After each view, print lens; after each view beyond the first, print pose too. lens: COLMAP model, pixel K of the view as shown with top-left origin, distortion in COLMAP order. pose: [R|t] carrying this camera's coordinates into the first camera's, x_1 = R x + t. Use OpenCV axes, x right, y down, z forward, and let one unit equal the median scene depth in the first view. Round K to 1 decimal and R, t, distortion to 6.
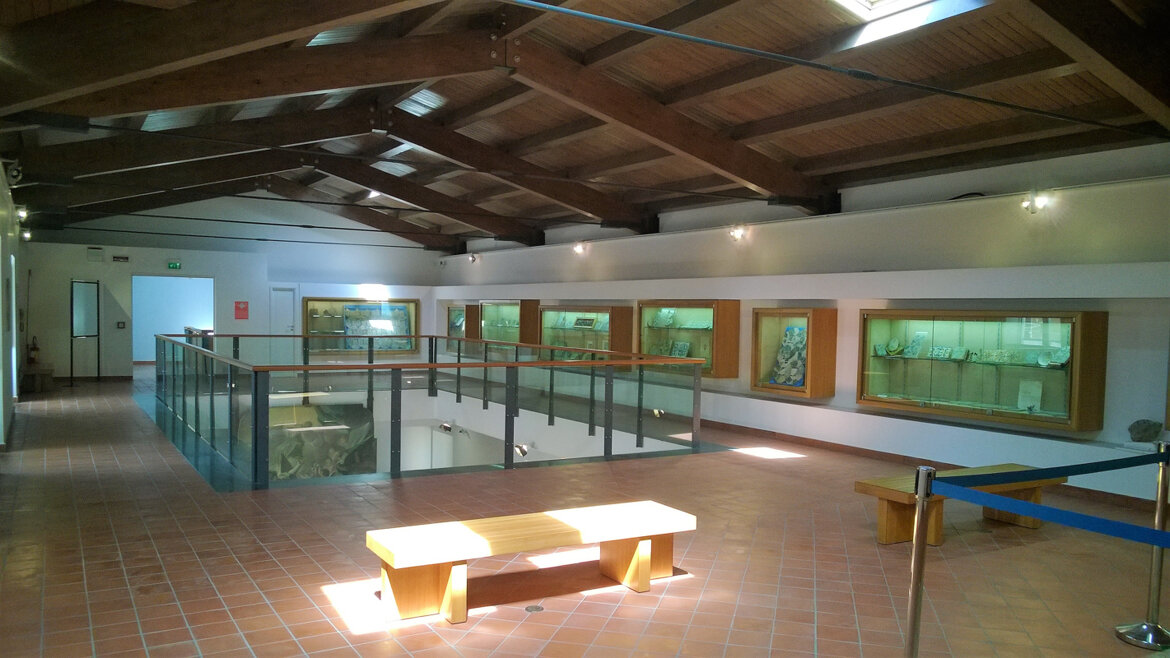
lens RADIAL K [[892.6, 0, 586.1], [0, 892.6, 335.4], [0, 0, 1]] dist [0.028739, -0.000638]
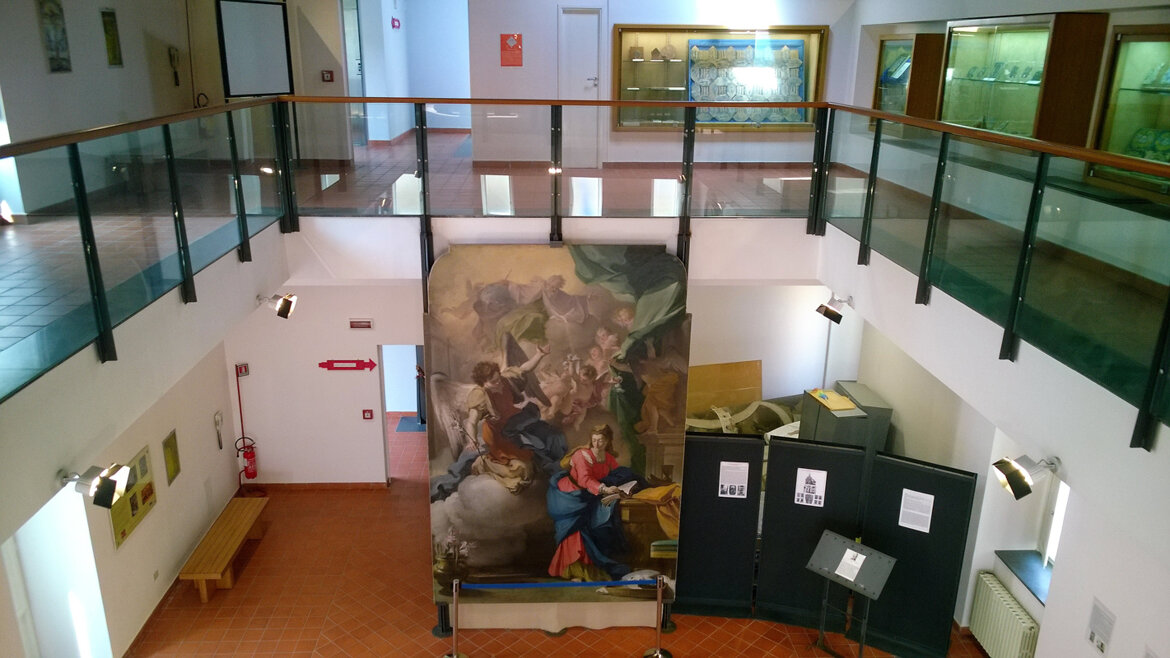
lens RADIAL K [[892.6, 0, 580.5], [0, 892.6, 335.0], [0, 0, 1]] dist [0.028739, -0.000638]
pose [[0.875747, 0.139832, -0.462076, -0.052227], [-0.008754, 0.961576, 0.274398, -0.010783], [0.482691, -0.236258, 0.843322, 0.519122]]
